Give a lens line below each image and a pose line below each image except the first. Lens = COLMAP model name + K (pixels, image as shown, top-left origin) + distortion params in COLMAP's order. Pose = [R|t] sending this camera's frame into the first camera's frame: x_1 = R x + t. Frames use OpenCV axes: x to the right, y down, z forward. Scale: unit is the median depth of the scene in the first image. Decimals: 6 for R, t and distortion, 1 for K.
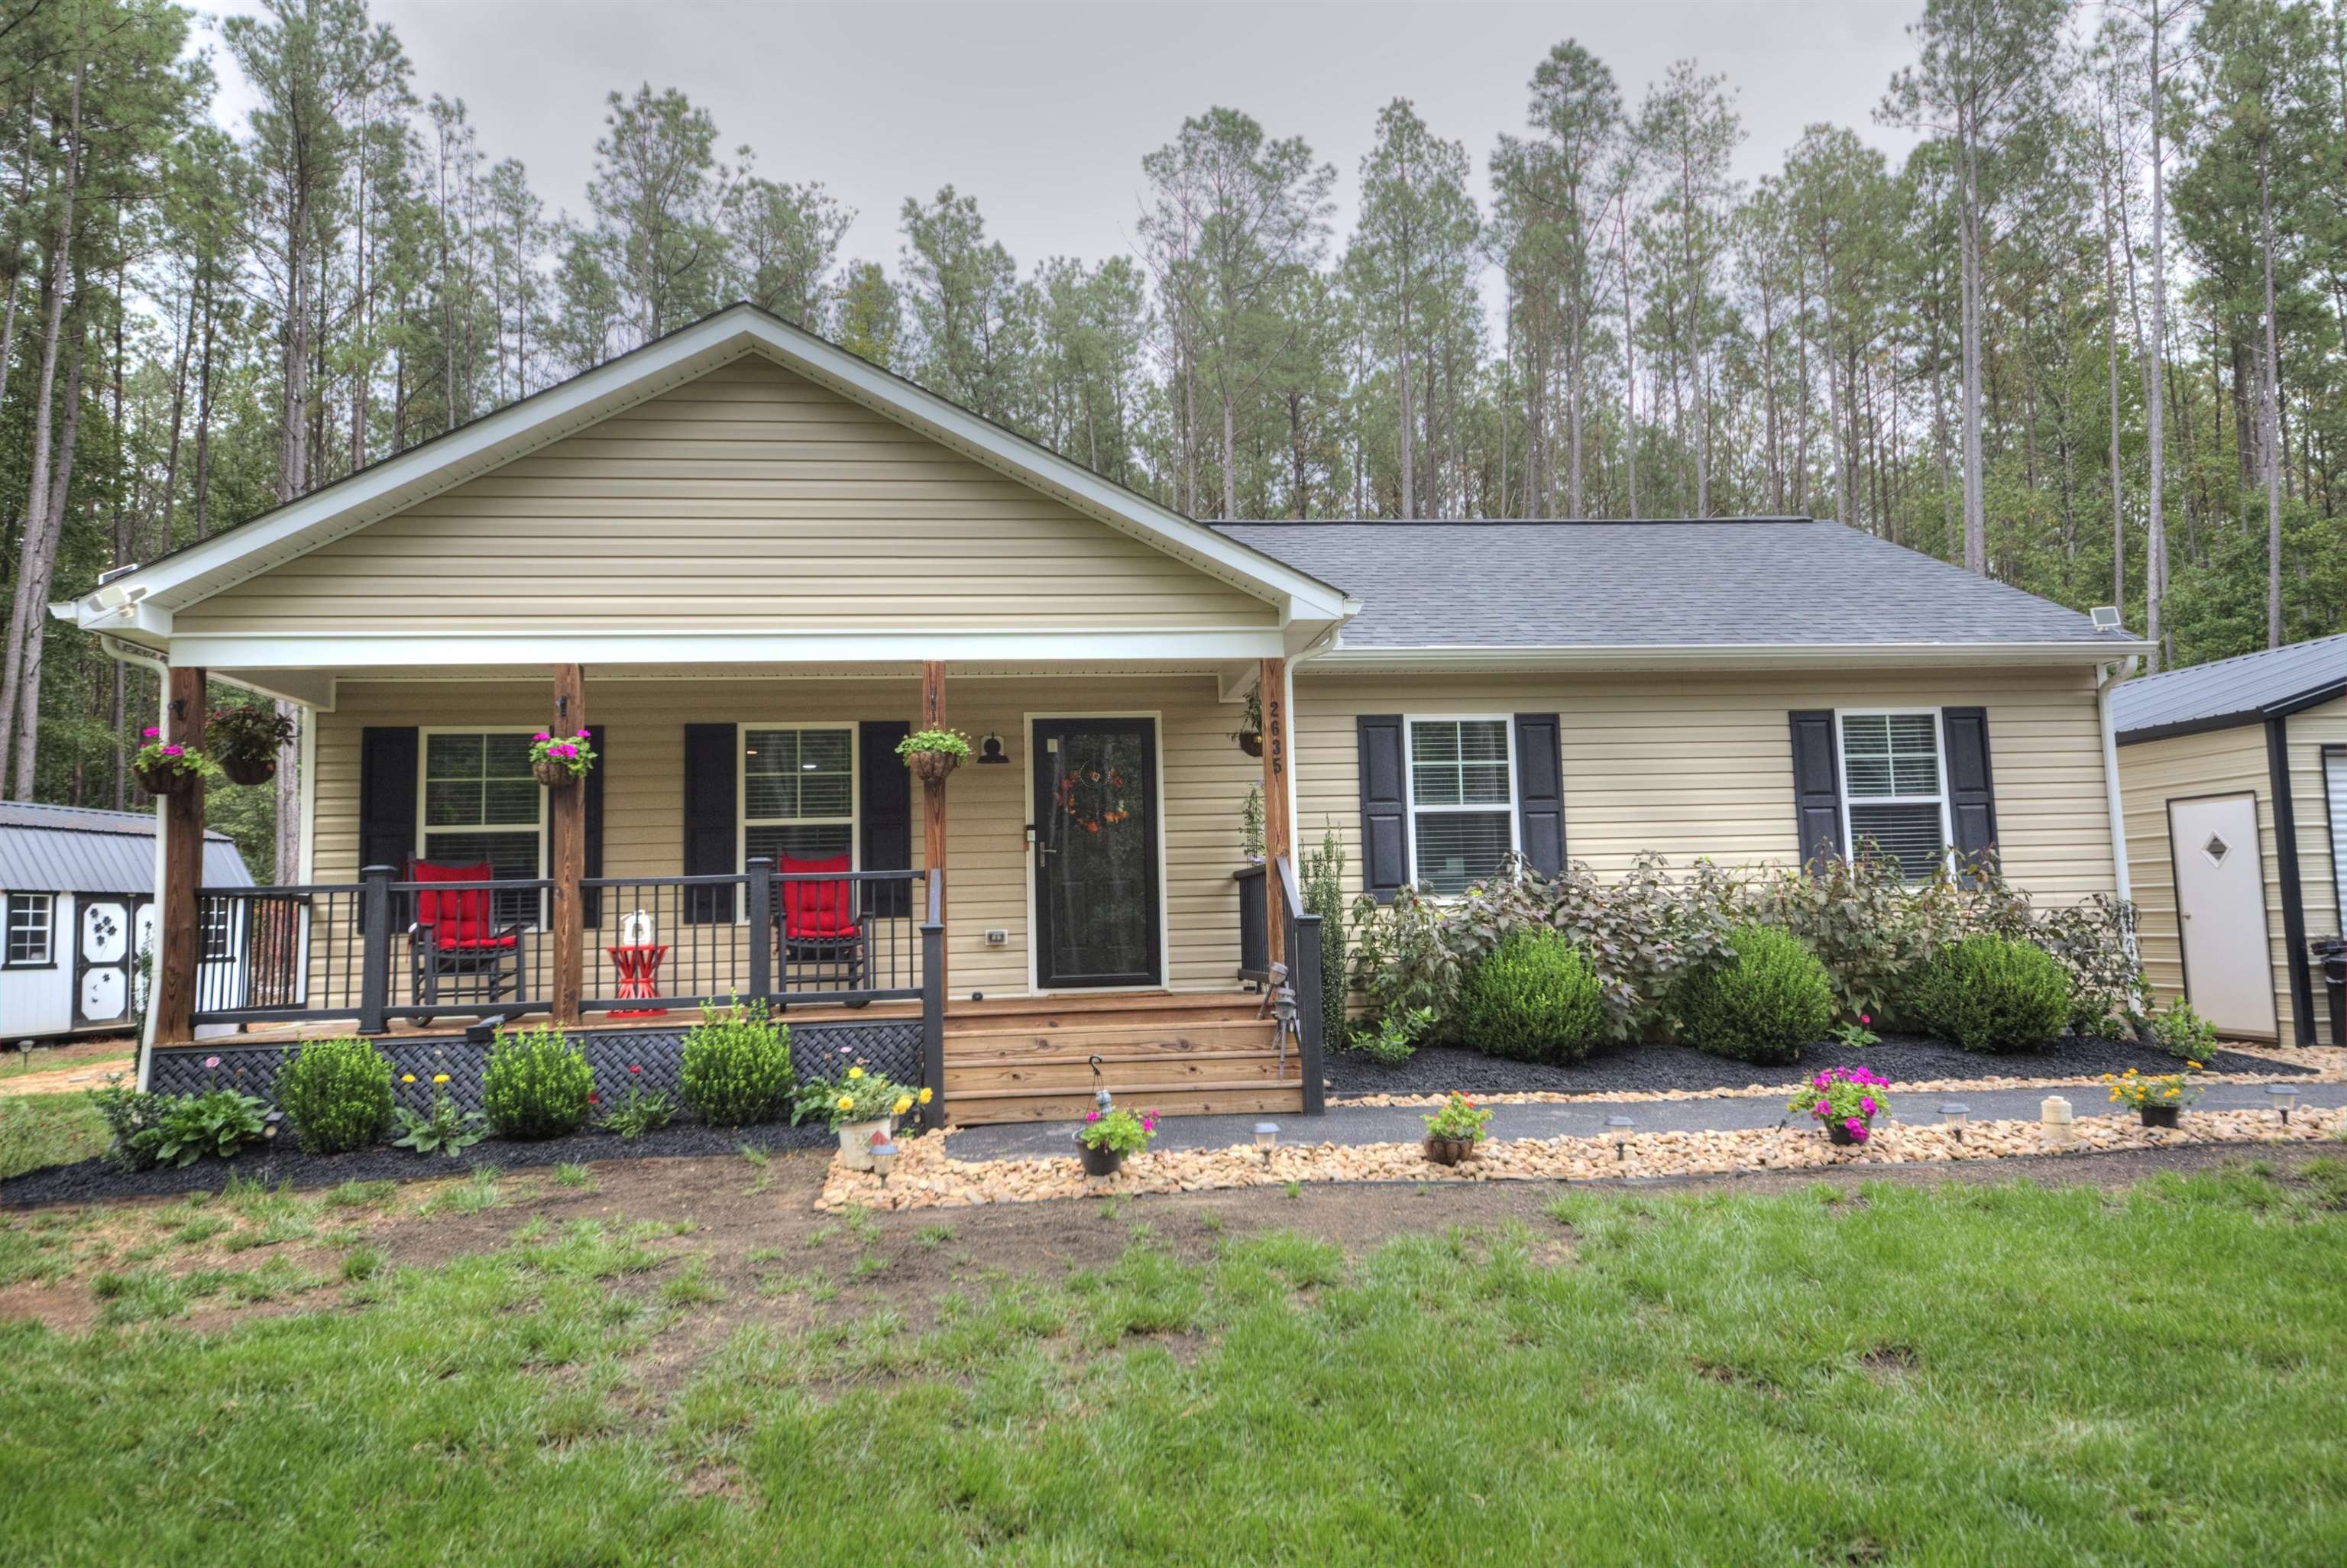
lens RADIAL K [[1505.4, 0, 1173.5], [0, 1505.4, 784.0], [0, 0, 1]] dist [0.079519, -0.055033]
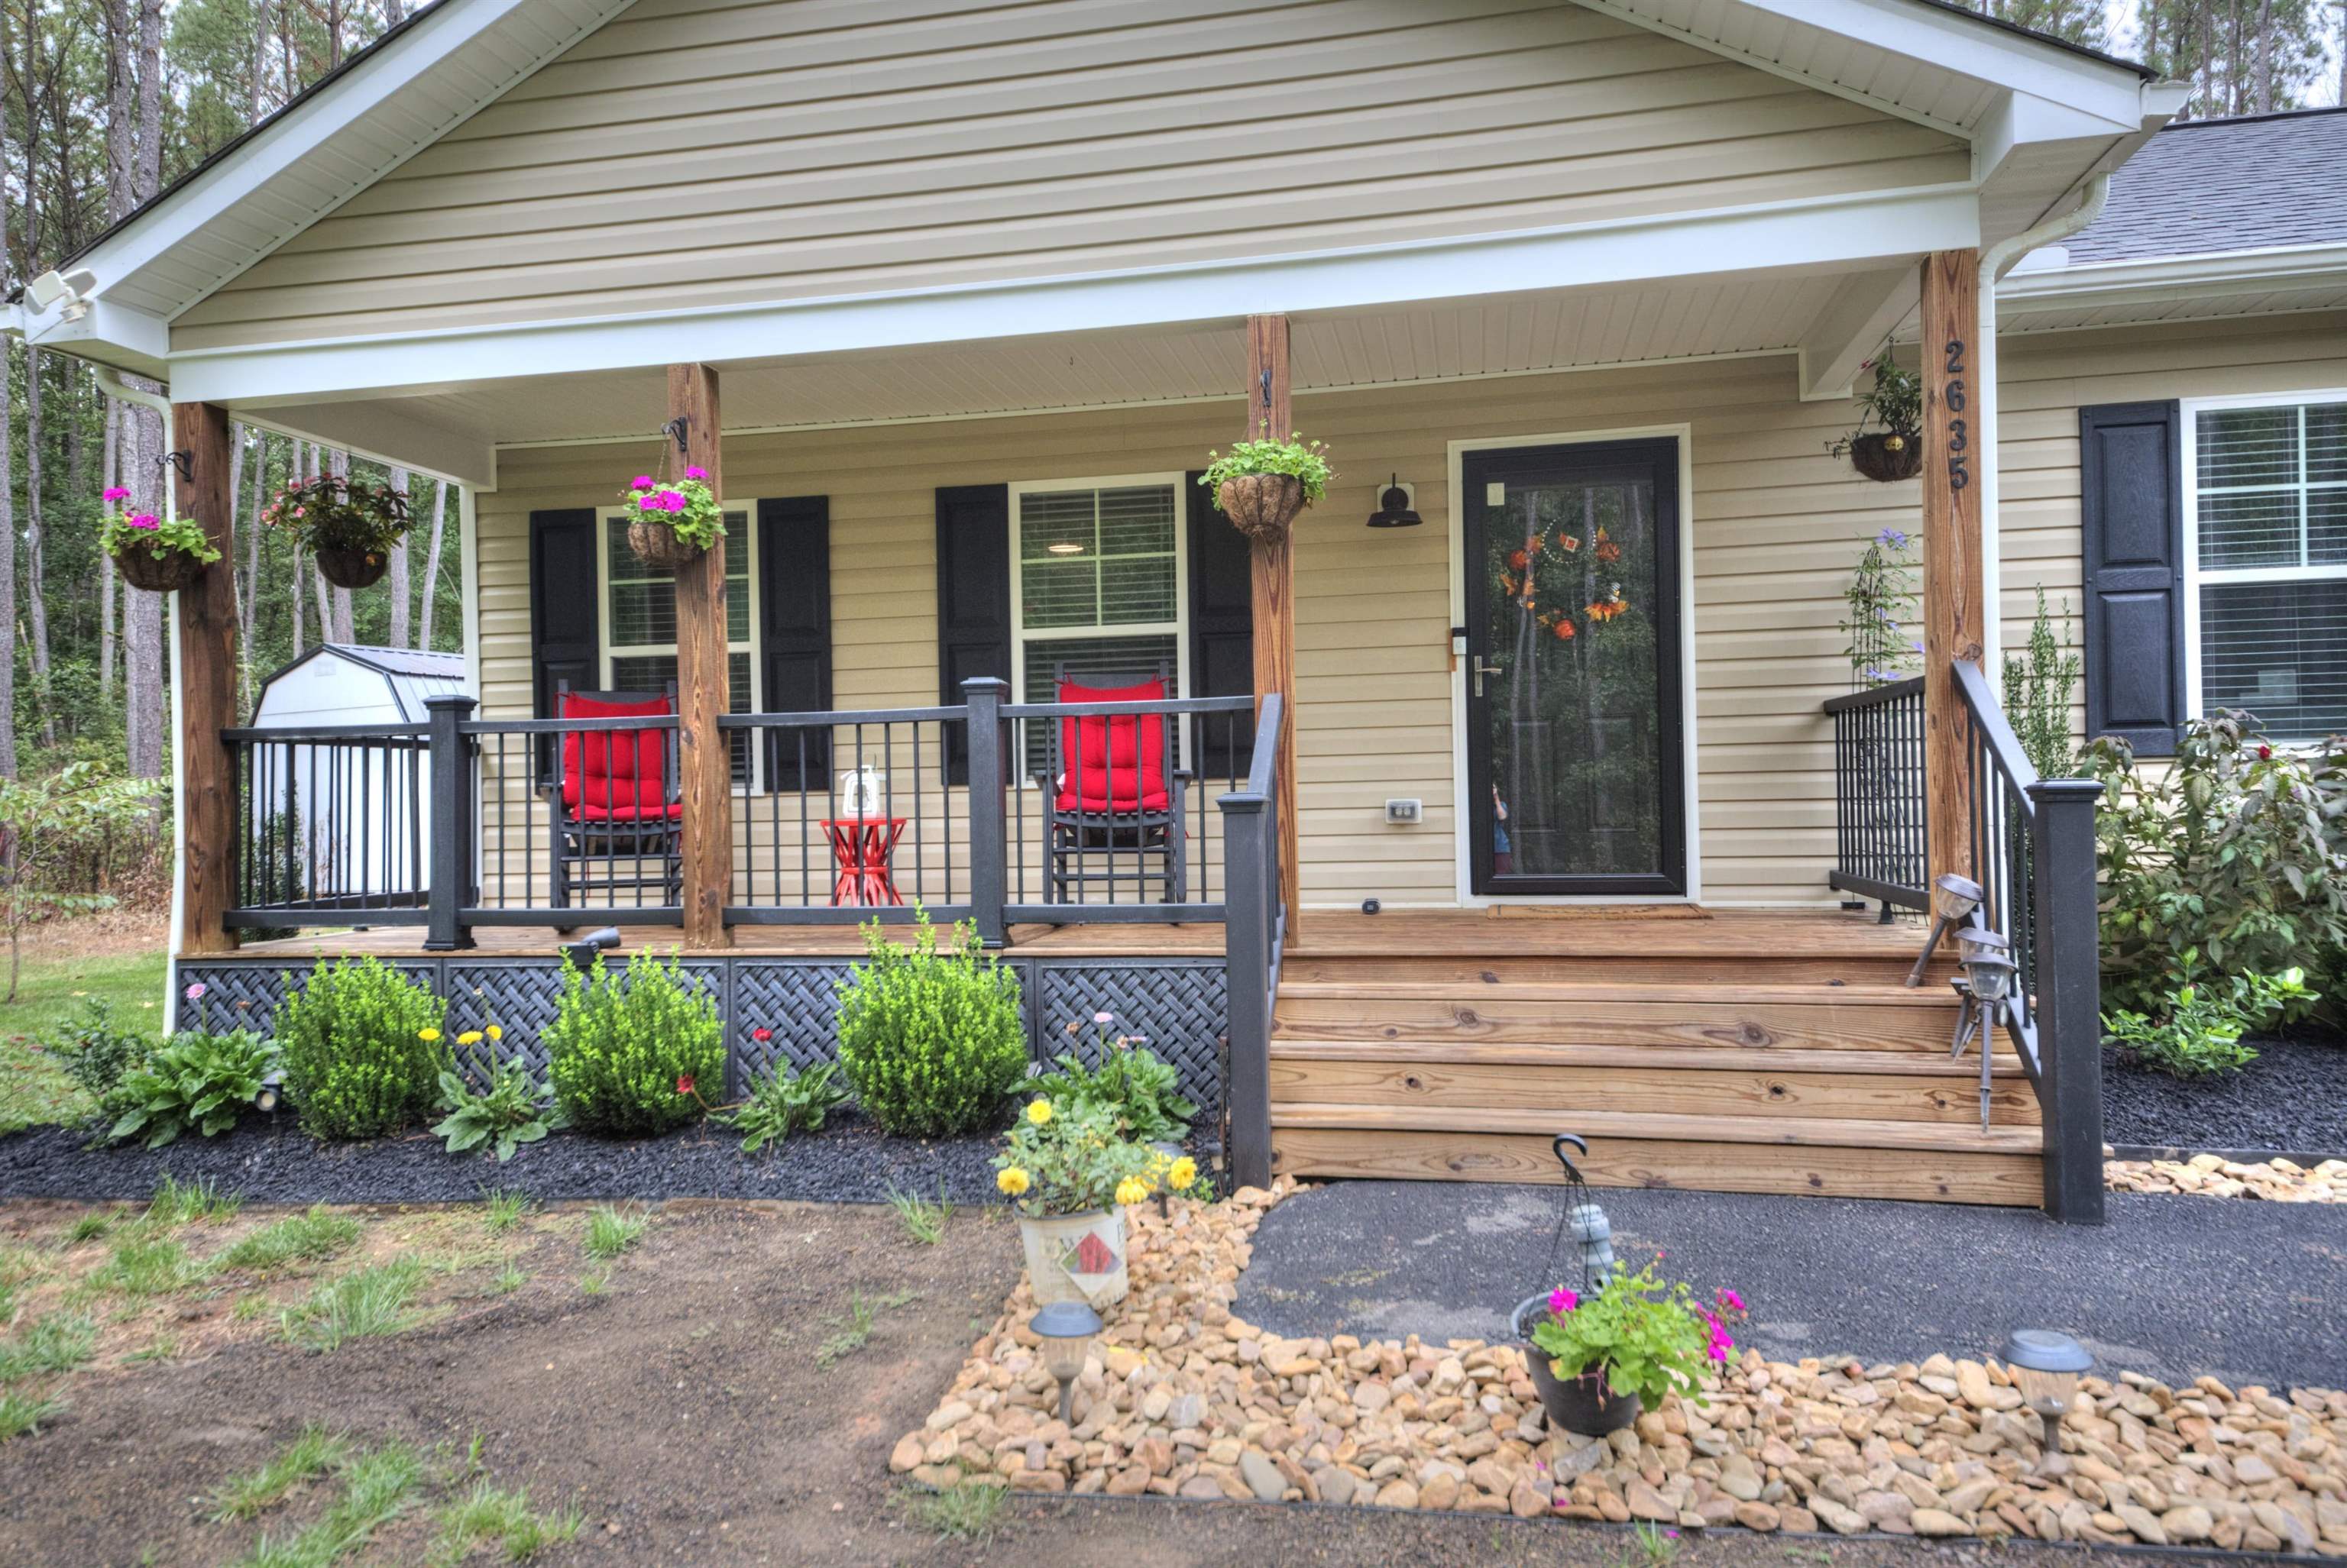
lens RADIAL K [[1505.4, 0, 1173.5], [0, 1505.4, 784.0], [0, 0, 1]] dist [0.079519, -0.055033]
pose [[0.952723, 0.004954, -0.303800, -0.021846], [0.023711, 0.995605, 0.090596, 0.036454], [0.302914, -0.093517, 0.948419, 0.436137]]
